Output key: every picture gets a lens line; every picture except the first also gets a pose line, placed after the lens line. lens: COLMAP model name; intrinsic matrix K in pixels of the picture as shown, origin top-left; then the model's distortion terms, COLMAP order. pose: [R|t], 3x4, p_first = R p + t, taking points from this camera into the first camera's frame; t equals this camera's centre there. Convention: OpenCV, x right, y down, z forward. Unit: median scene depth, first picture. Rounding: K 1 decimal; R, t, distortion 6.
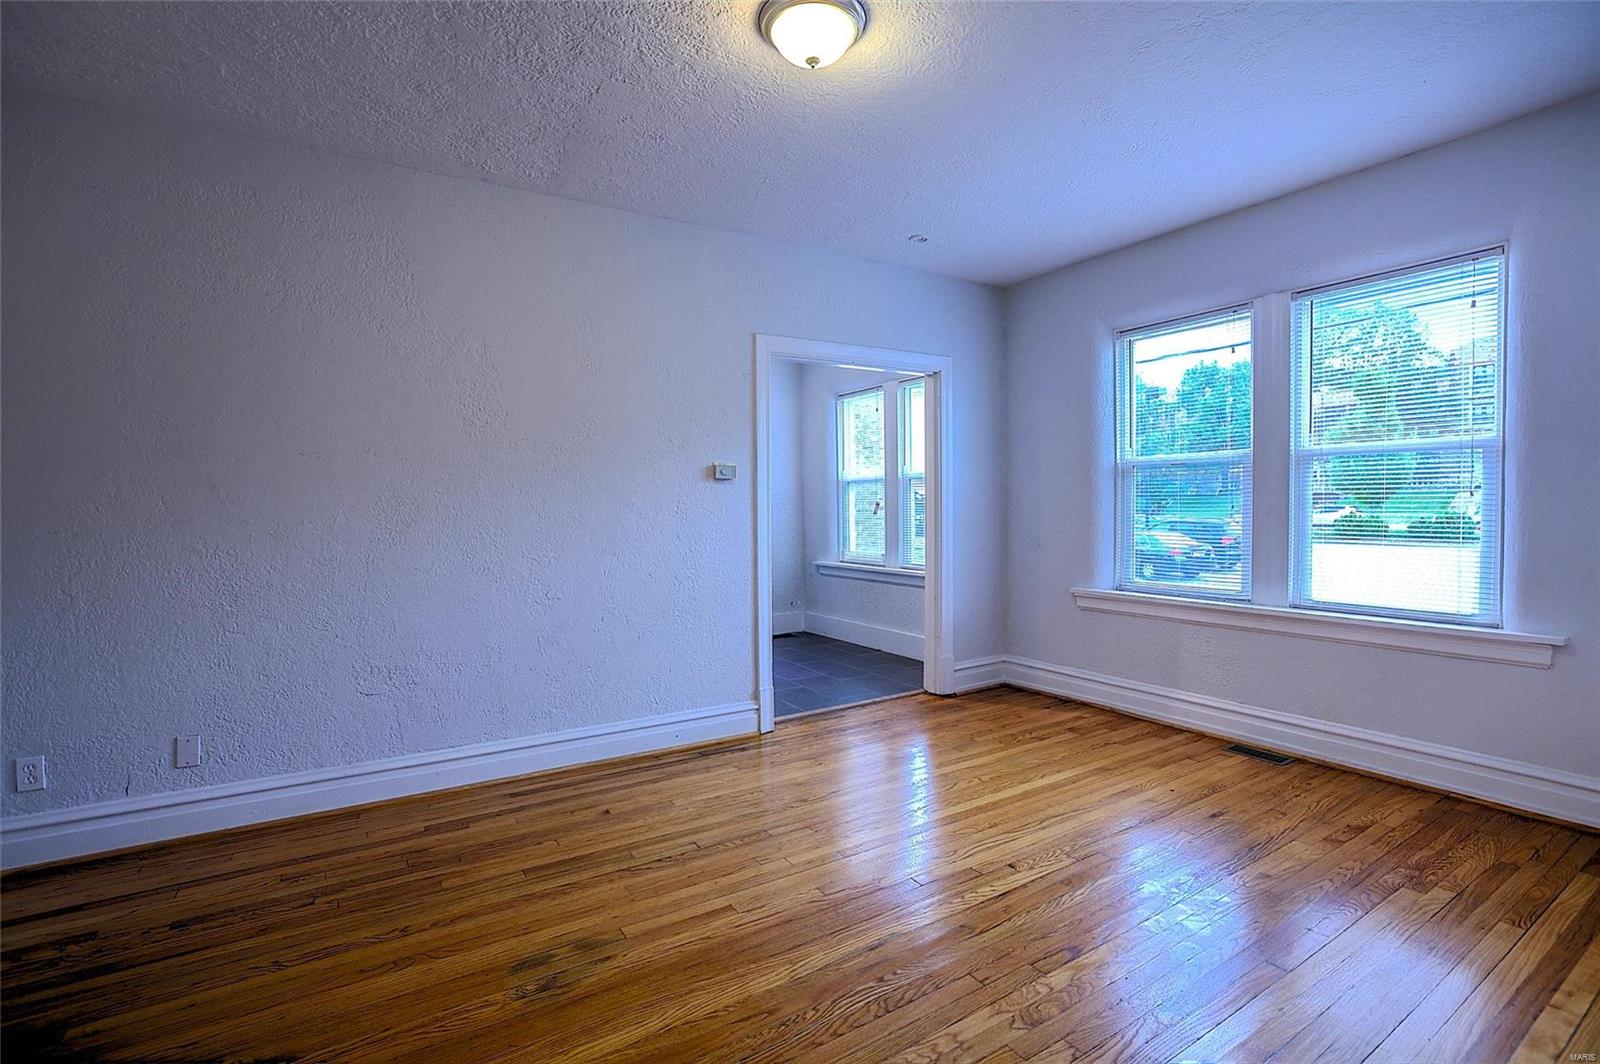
lens RADIAL K [[637.4, 0, 696.0], [0, 637.4, 524.3], [0, 0, 1]] dist [0.000055, 0.005138]
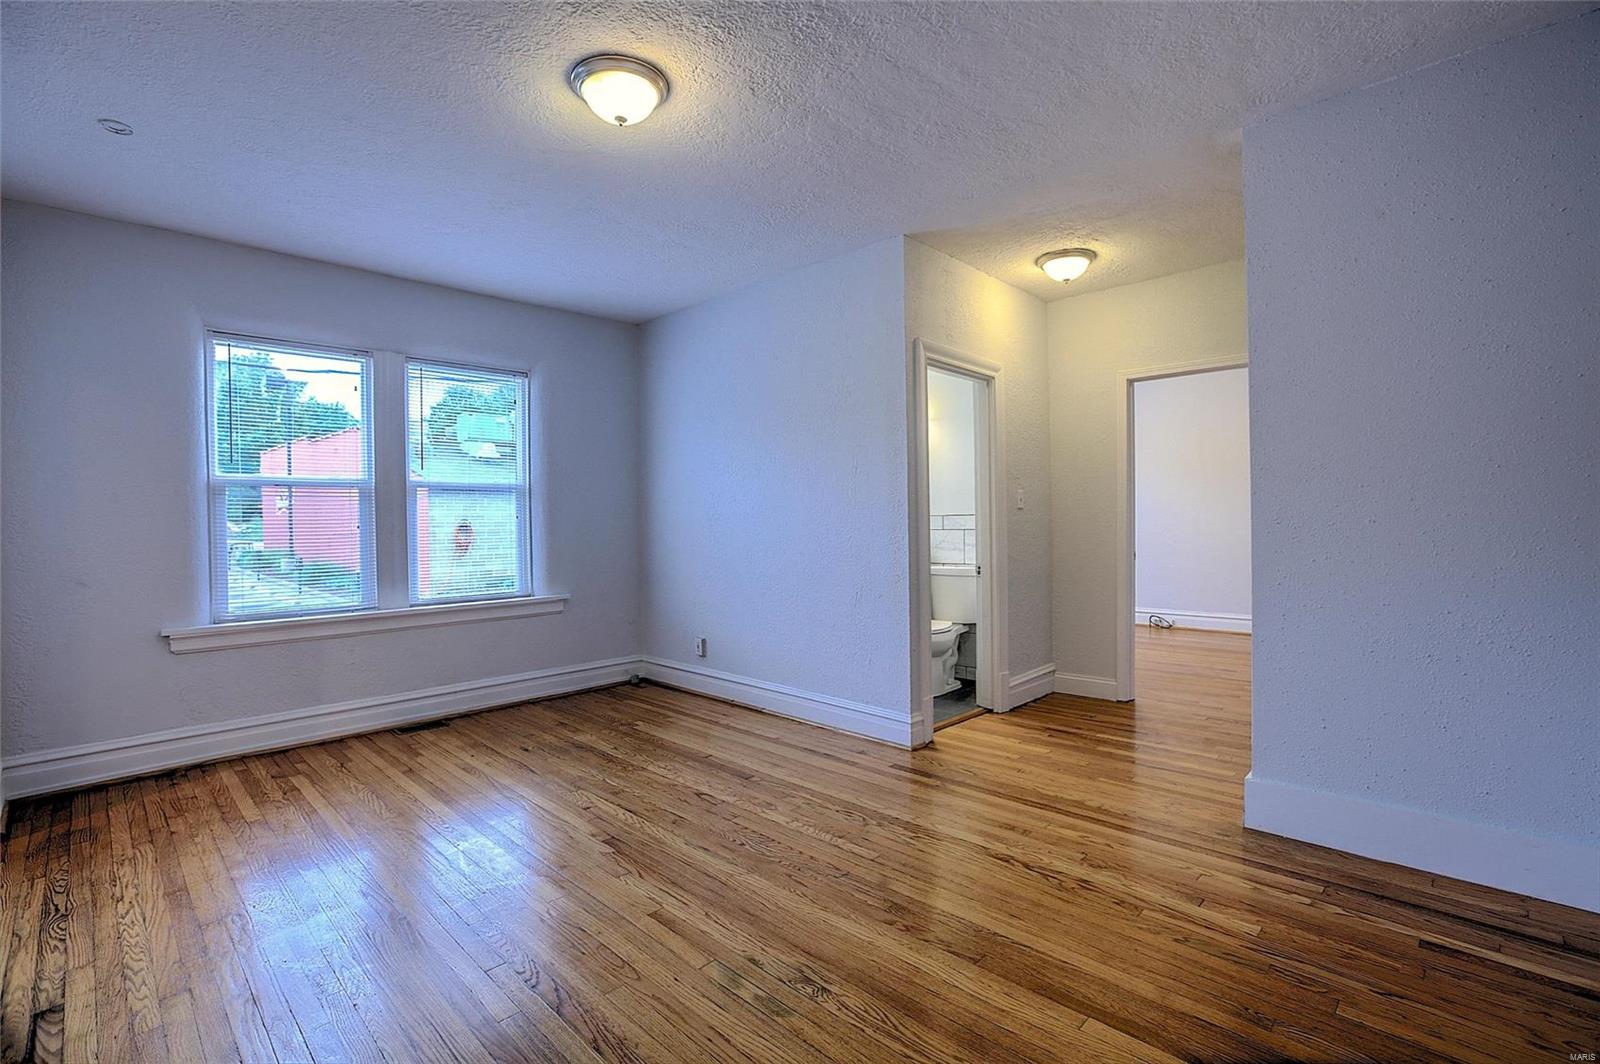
lens RADIAL K [[729.0, 0, 801.2], [0, 729.0, 529.3], [0, 0, 1]] dist [-0.051996, 0.020036]
pose [[-0.208837, 0.005042, 0.977937, -0.601281], [0.042324, 0.999096, 0.003888, 0.005821], [-0.977034, 0.042202, -0.208862, 0.546358]]
